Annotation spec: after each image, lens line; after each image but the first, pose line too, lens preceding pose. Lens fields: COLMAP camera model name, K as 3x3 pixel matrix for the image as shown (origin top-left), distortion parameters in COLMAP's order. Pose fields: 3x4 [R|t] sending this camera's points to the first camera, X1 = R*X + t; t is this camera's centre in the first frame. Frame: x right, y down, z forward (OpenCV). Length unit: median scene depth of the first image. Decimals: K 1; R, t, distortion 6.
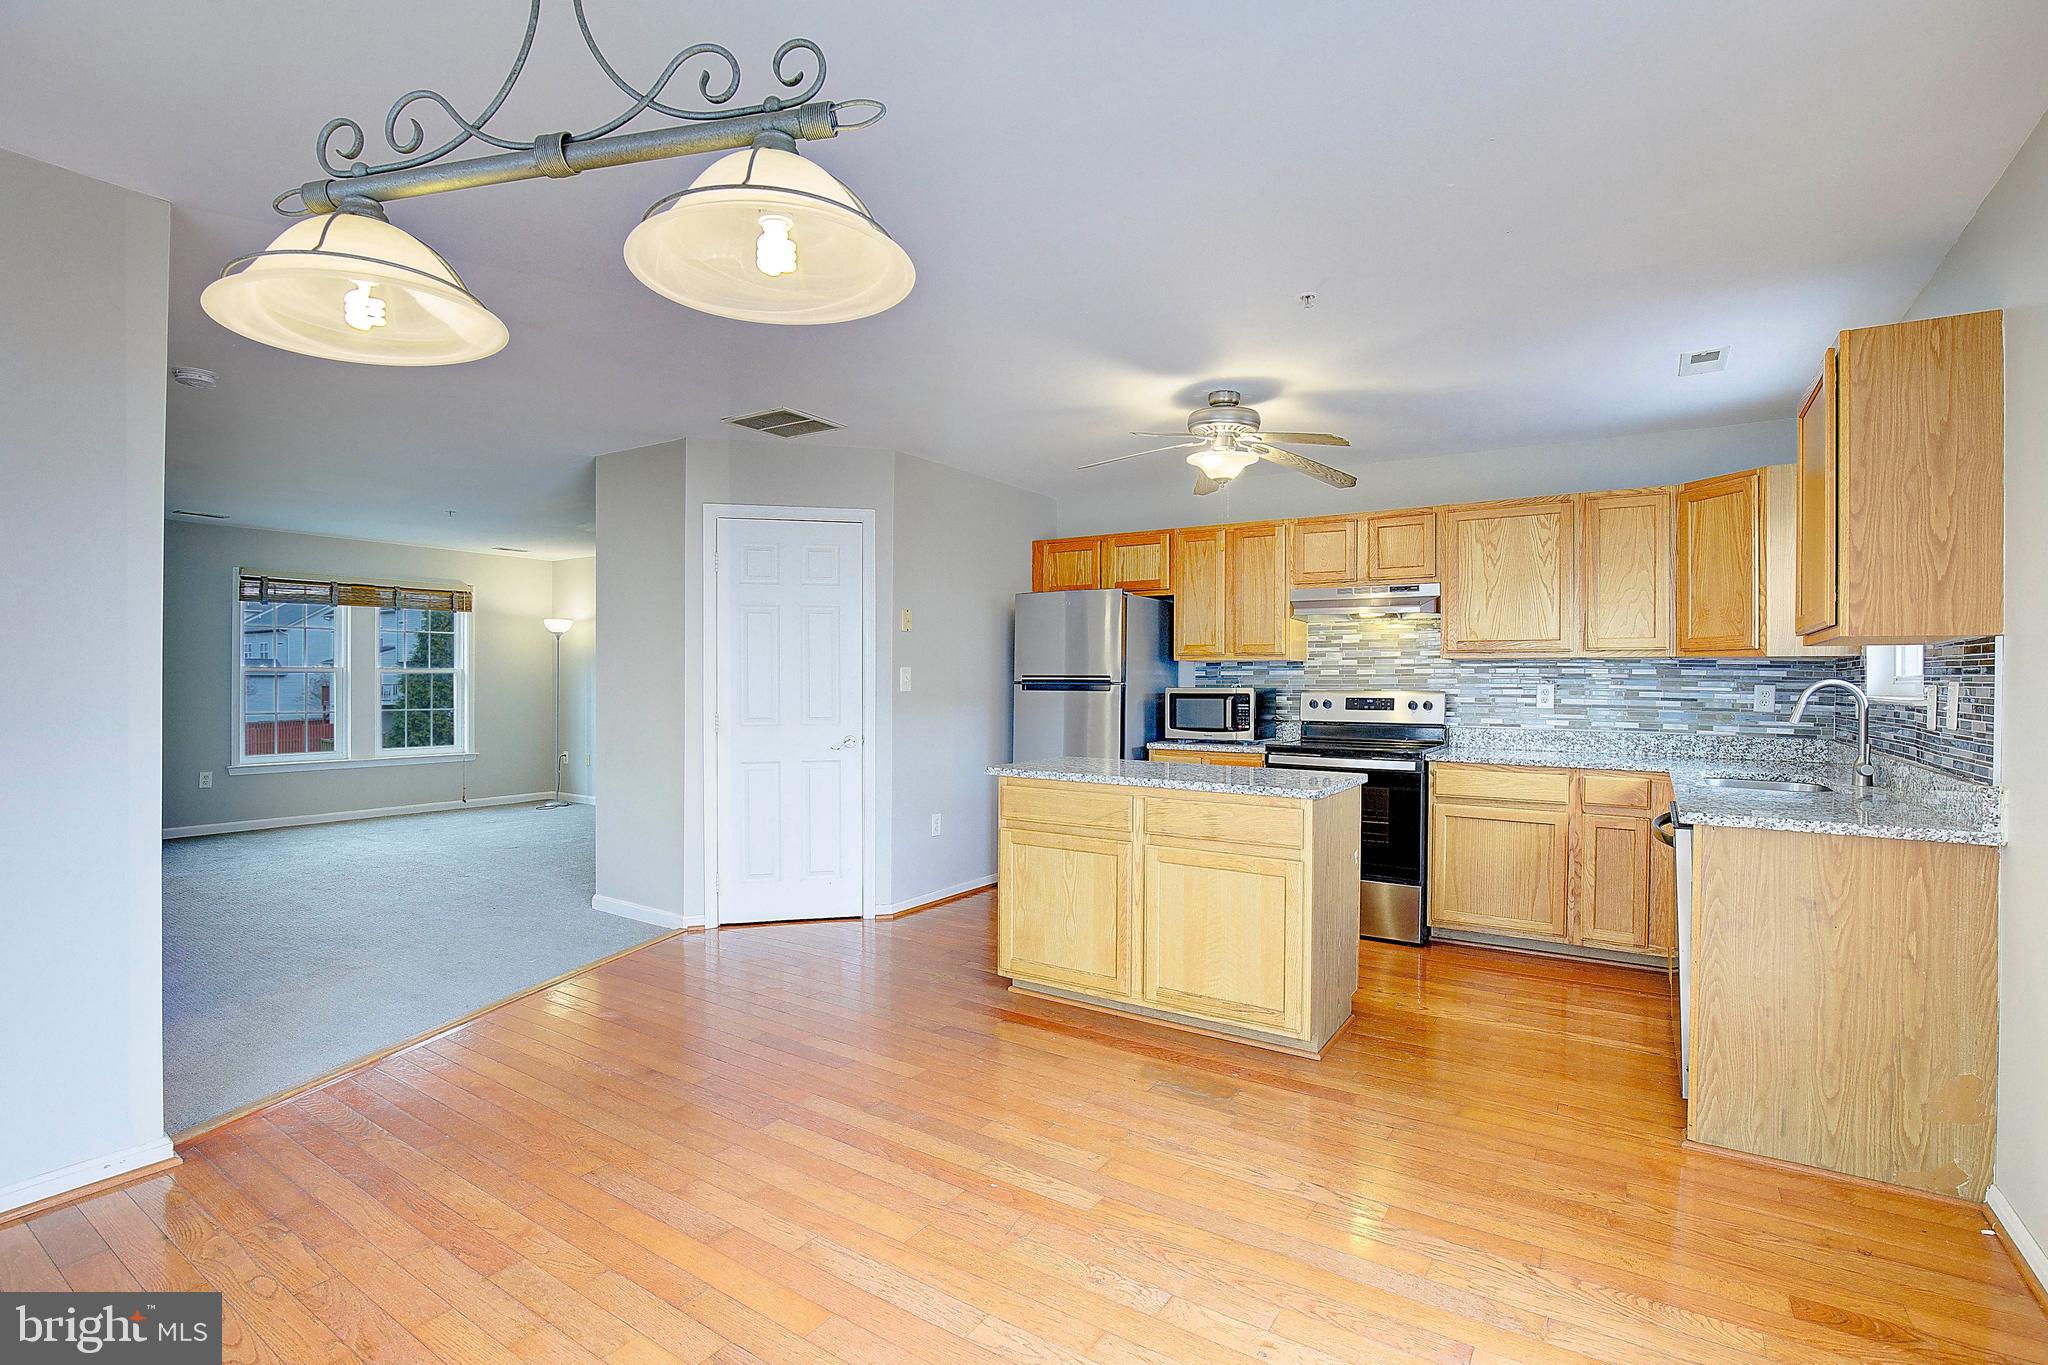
lens RADIAL K [[949.3, 0, 1060.1], [0, 949.3, 681.0], [0, 0, 1]] dist [-0.018789, 0.002776]
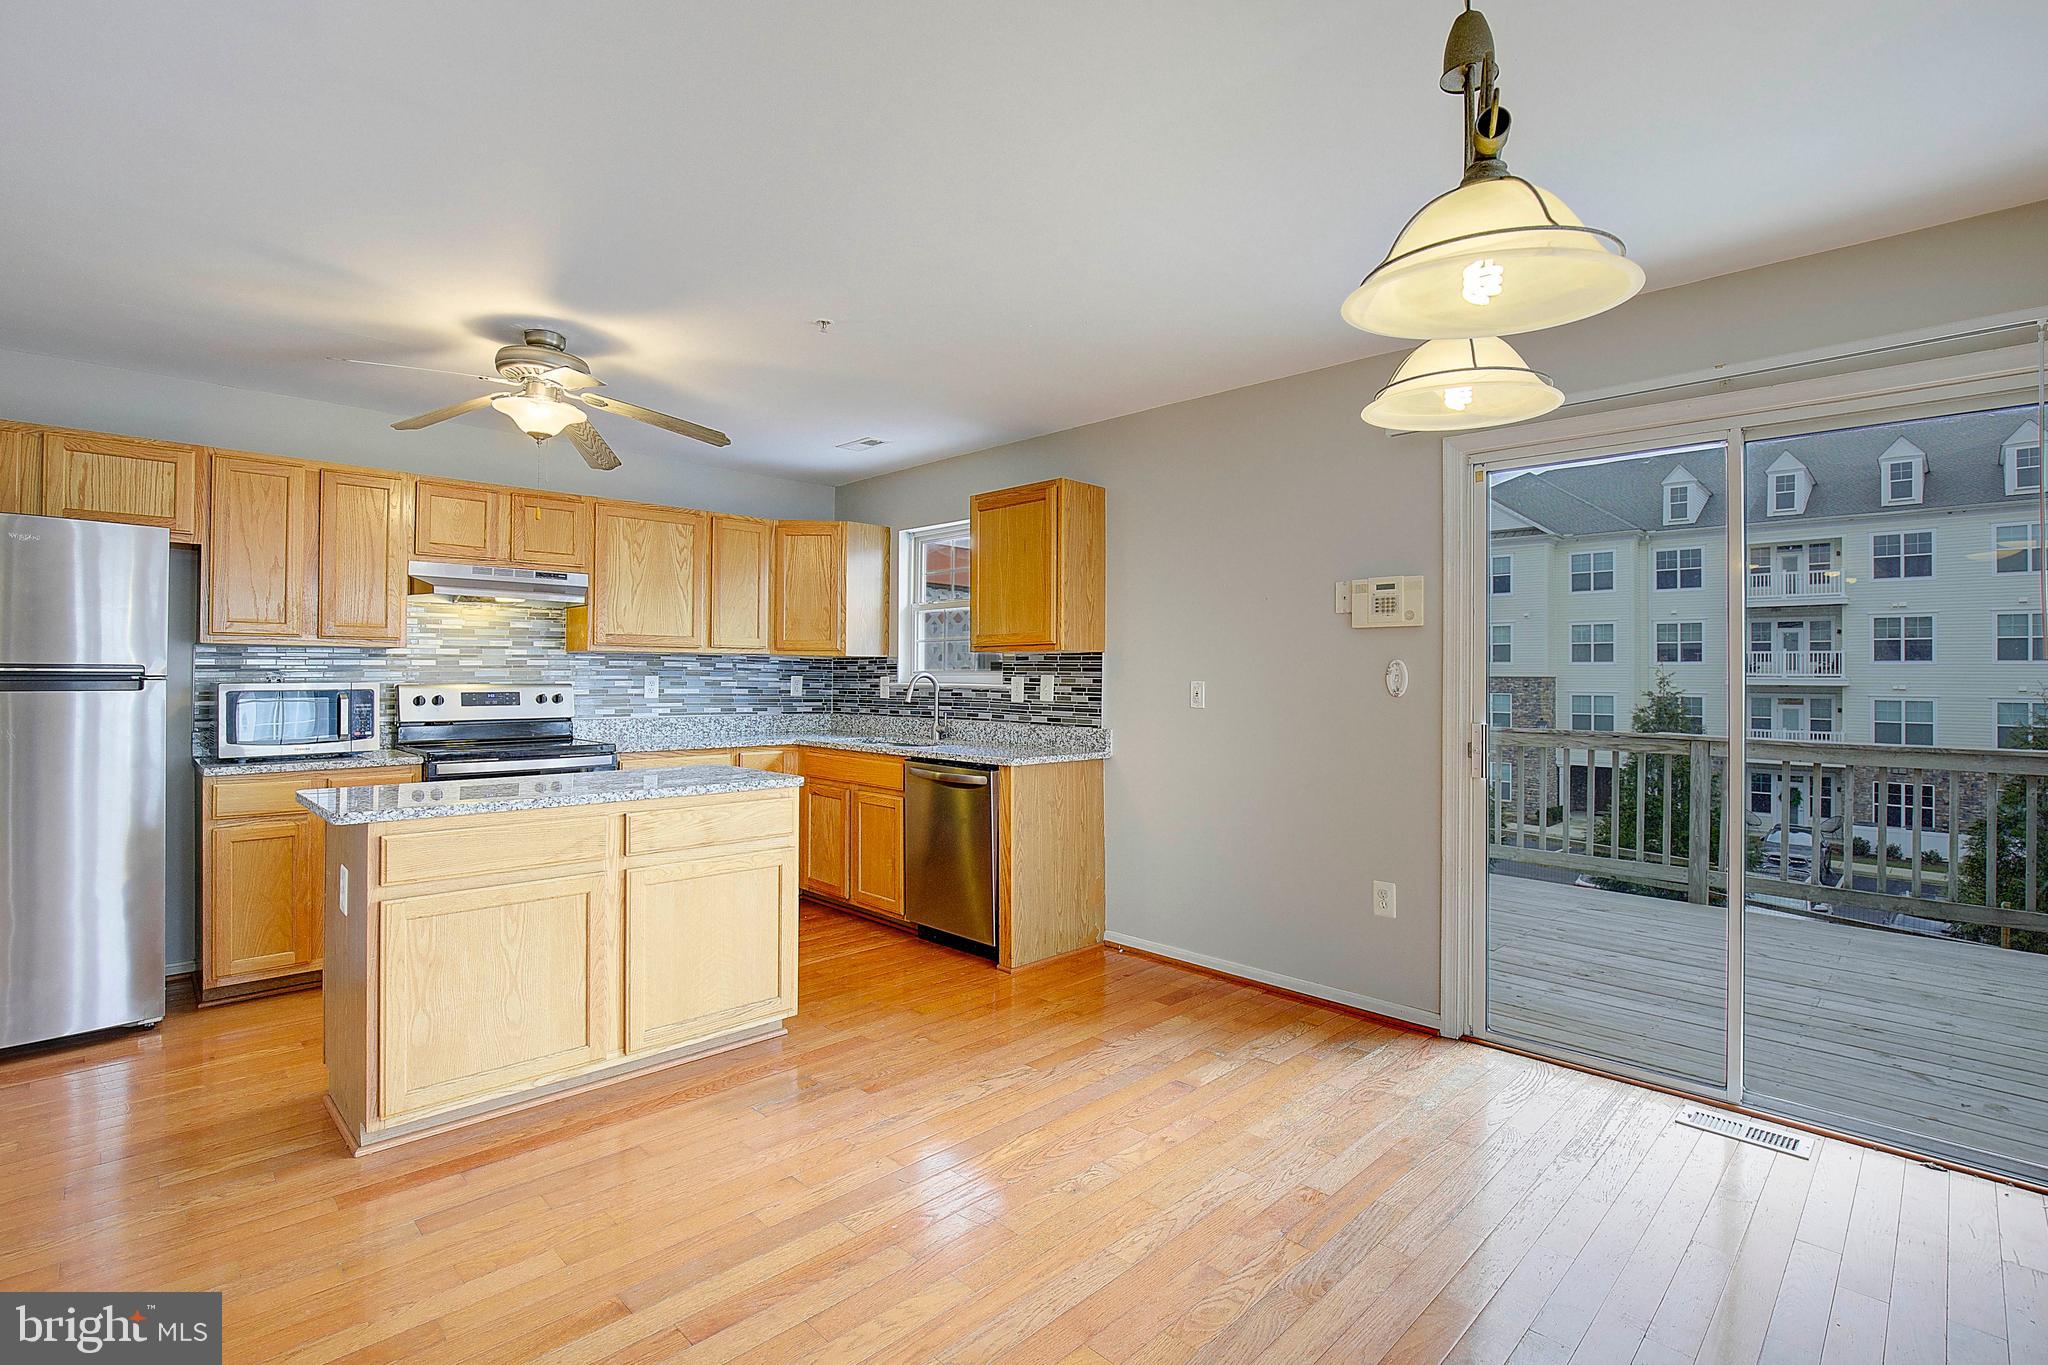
lens RADIAL K [[949.3, 0, 1039.3], [0, 949.3, 665.7], [0, 0, 1]] dist [-0.018789, 0.002776]
pose [[0.215863, 0.005595, 0.976408, -0.479699], [-0.002916, 0.999983, -0.005085, -0.004450], [-0.976419, -0.001750, 0.215876, 0.338717]]
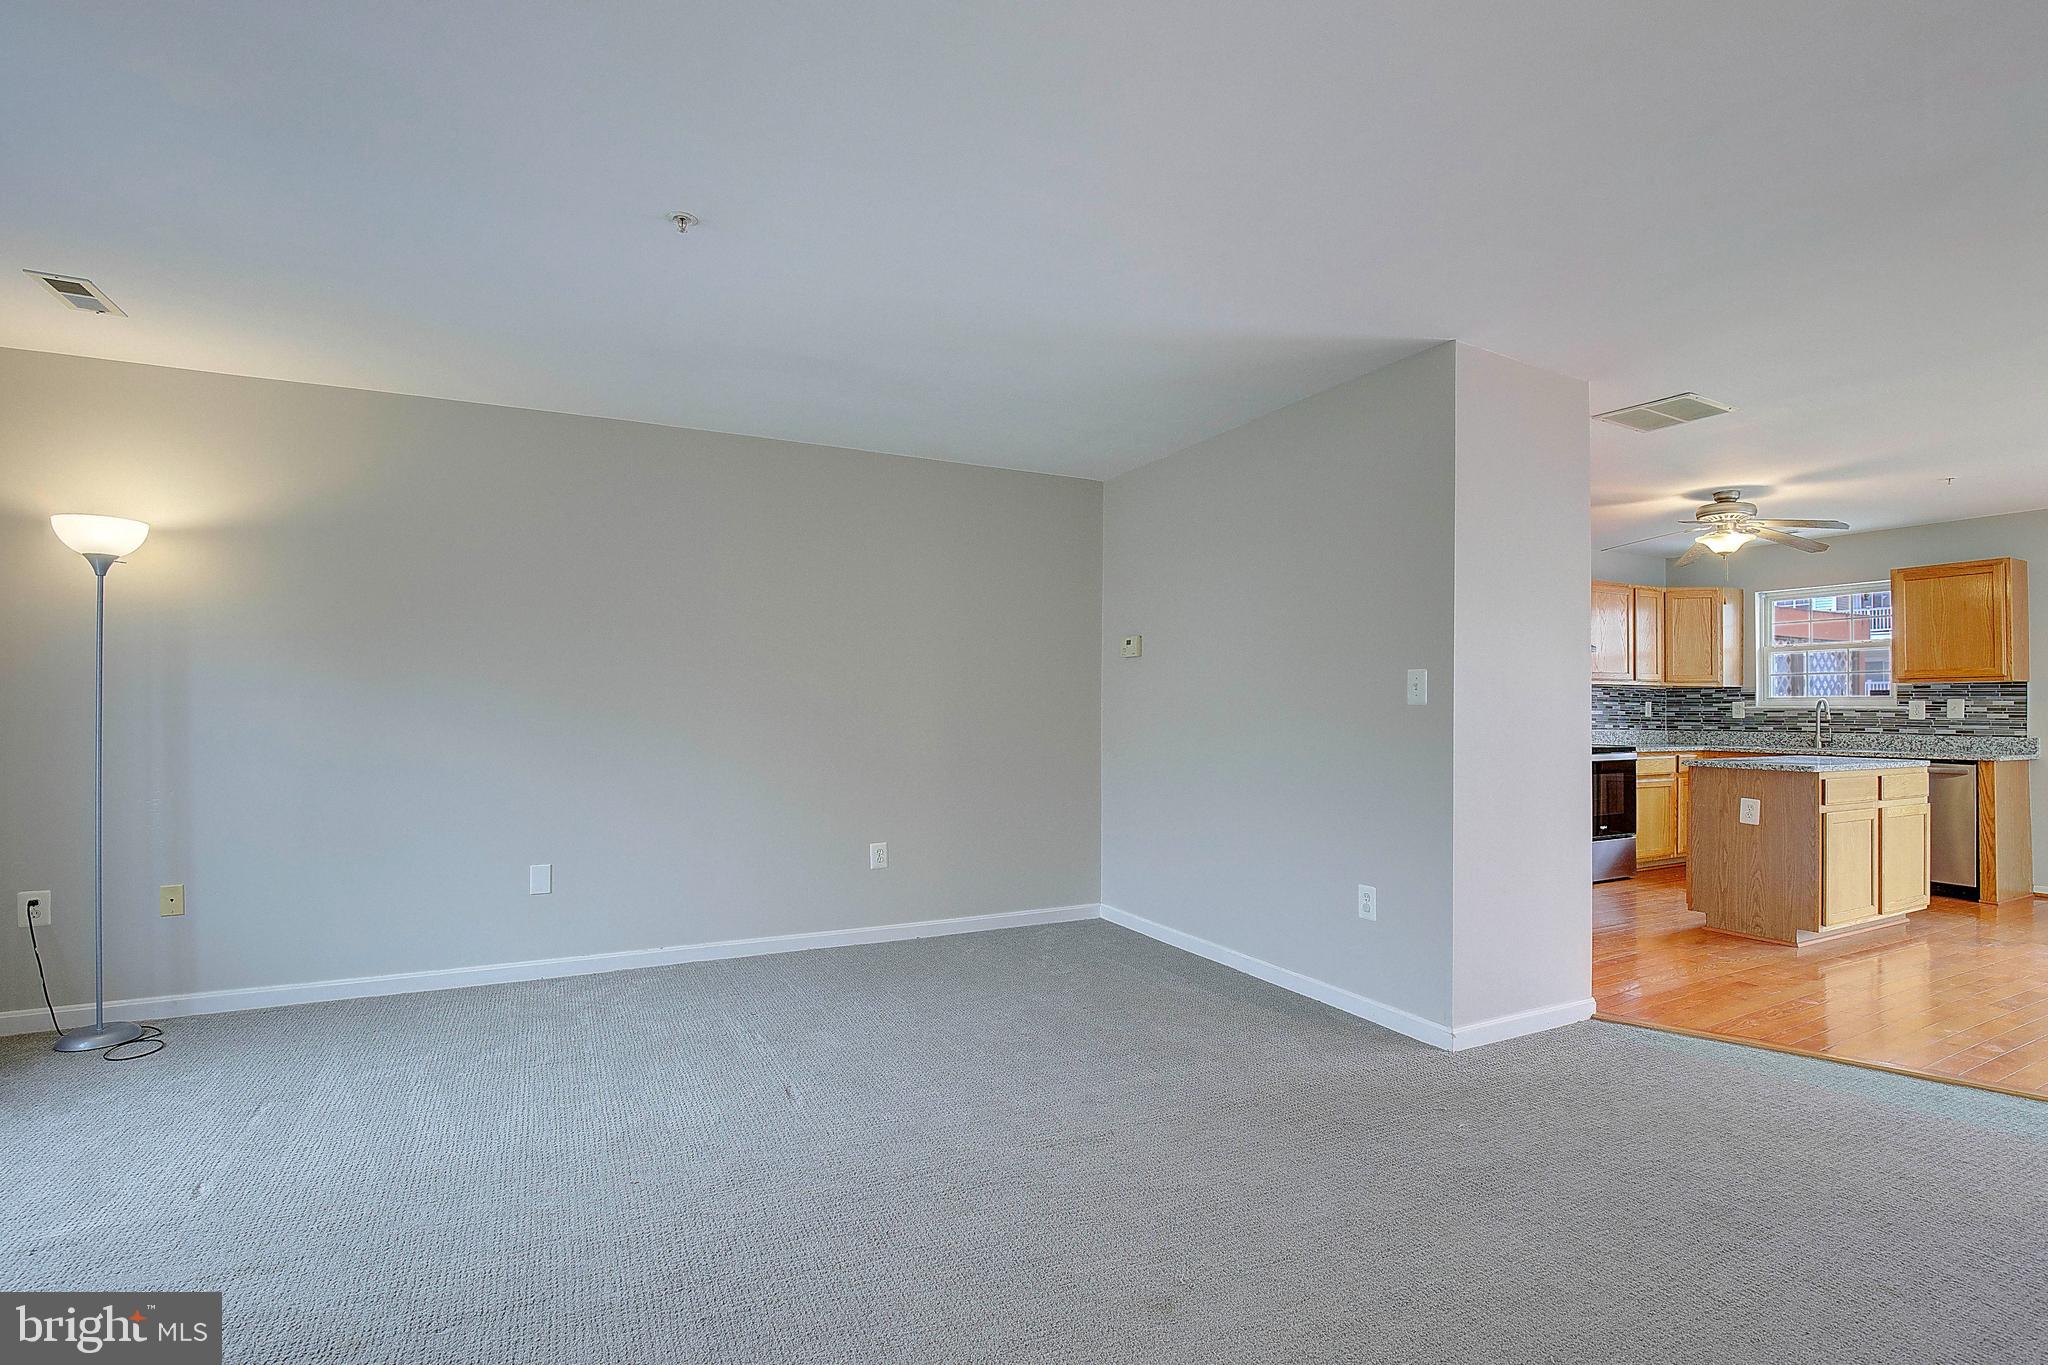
lens RADIAL K [[949.3, 0, 1073.1], [0, 949.3, 695.3], [0, 0, 1]] dist [-0.018789, 0.002776]
pose [[0.484112, 0.009062, 0.874959, -1.304176], [-0.001185, 0.999952, -0.009701, 0.009859], [-0.875005, 0.003660, 0.484099, 1.021776]]
